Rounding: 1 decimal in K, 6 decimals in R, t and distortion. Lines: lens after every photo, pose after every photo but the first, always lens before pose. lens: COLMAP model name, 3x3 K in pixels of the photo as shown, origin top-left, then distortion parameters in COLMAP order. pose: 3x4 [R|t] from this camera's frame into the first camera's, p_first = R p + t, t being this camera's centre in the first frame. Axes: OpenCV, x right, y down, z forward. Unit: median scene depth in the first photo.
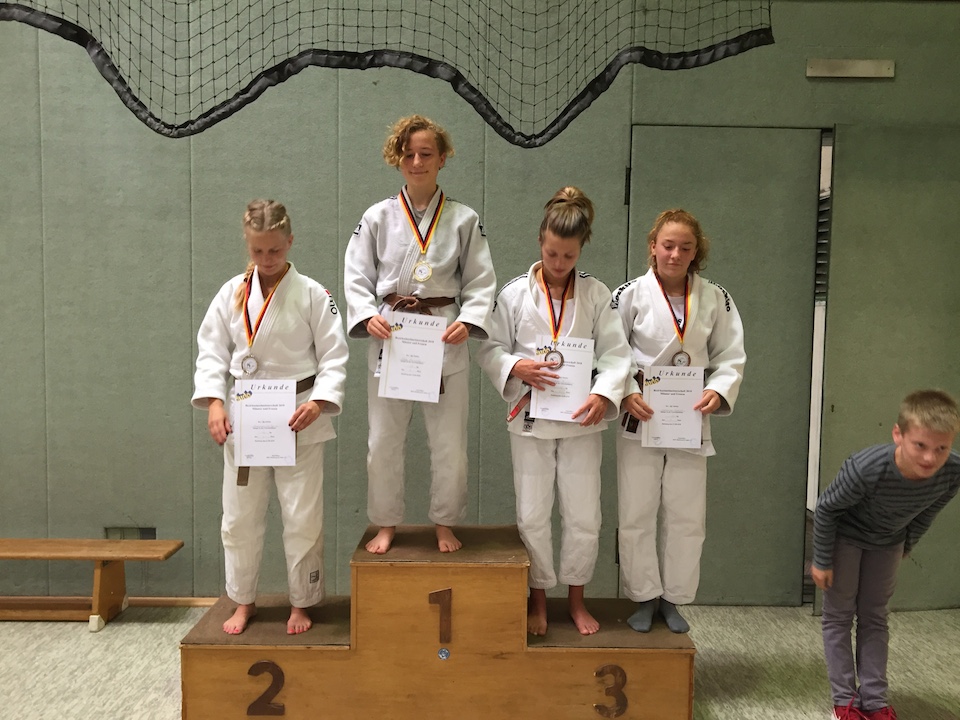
lens RADIAL K [[811.0, 0, 485.0], [0, 811.0, 360.3], [0, 0, 1]] dist [-0.009869, -0.047173]
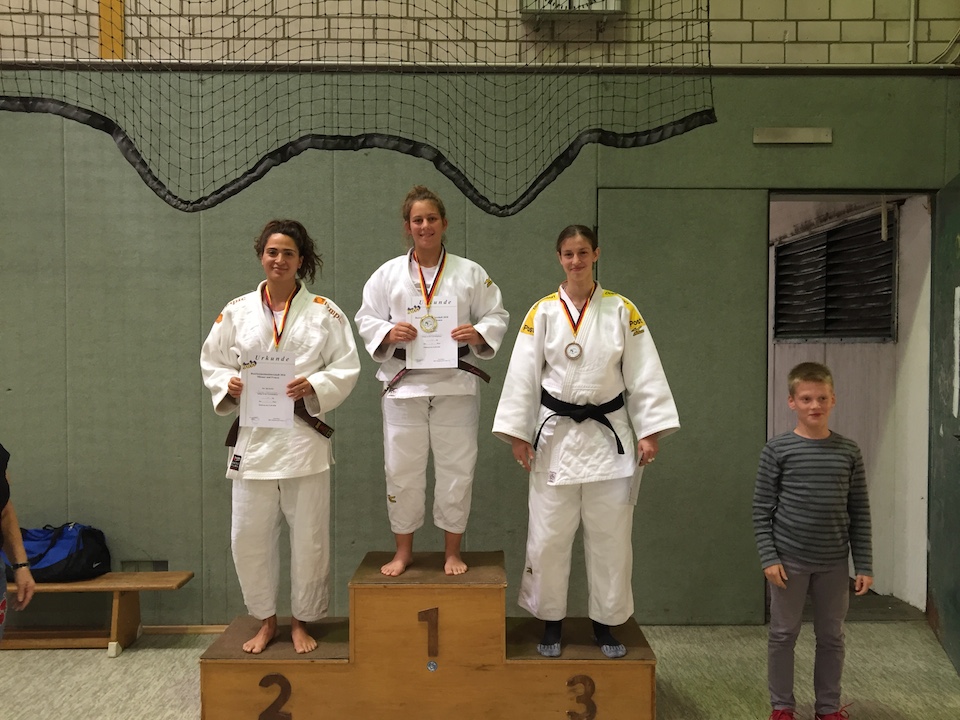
lens RADIAL K [[811.0, 0, 481.8], [0, 811.0, 360.4], [0, 0, 1]] dist [-0.009869, -0.047173]
pose [[0.999890, -0.014264, 0.004183, 0.017917], [0.014422, 0.999078, -0.040435, -0.015550], [-0.003602, 0.040491, 0.999173, -0.128959]]
